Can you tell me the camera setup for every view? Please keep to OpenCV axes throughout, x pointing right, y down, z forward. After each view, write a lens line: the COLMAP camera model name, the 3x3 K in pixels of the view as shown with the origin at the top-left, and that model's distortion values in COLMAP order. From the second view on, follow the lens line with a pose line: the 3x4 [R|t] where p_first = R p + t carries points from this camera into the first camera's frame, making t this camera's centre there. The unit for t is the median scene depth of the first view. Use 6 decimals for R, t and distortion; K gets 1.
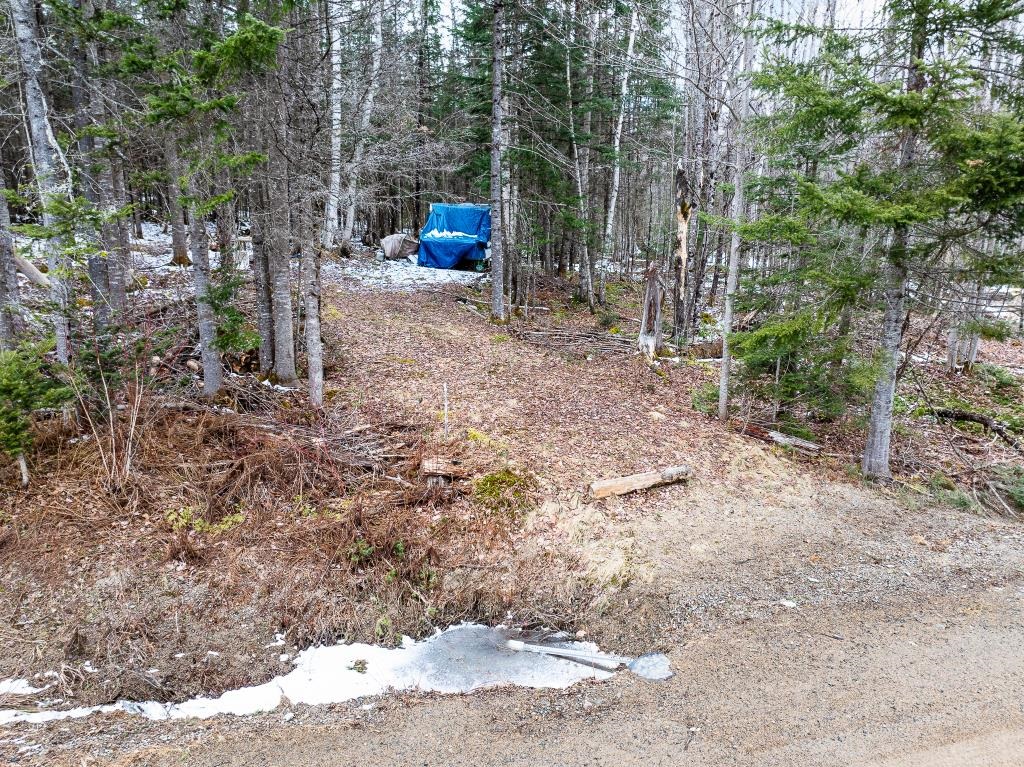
lens RADIAL K [[715.6, 0, 512.2], [0, 715.6, 384.7], [0, 0, 1]] dist [-0.063987, 0.032224]
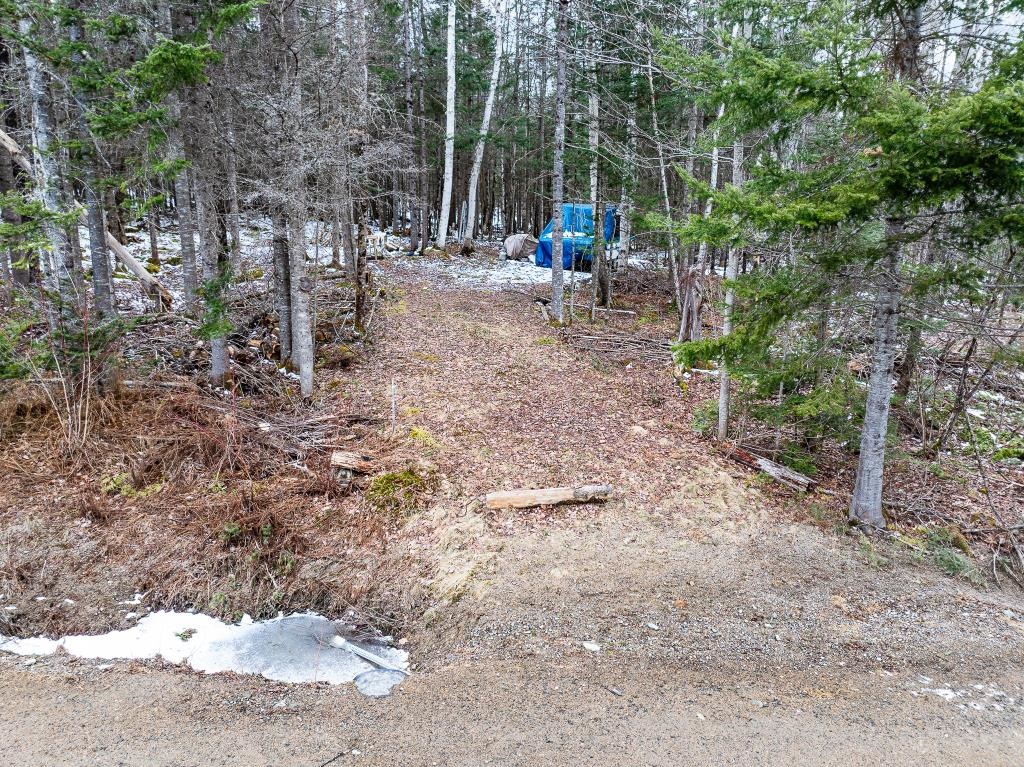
lens RADIAL K [[715.6, 0, 510.6], [0, 715.6, 380.8], [0, 0, 1]] dist [-0.063987, 0.032224]
pose [[0.959726, 0.064597, -0.273410, 0.390525], [-0.066160, 0.997803, 0.003512, -0.018335], [0.273036, 0.014718, 0.961891, 0.072552]]
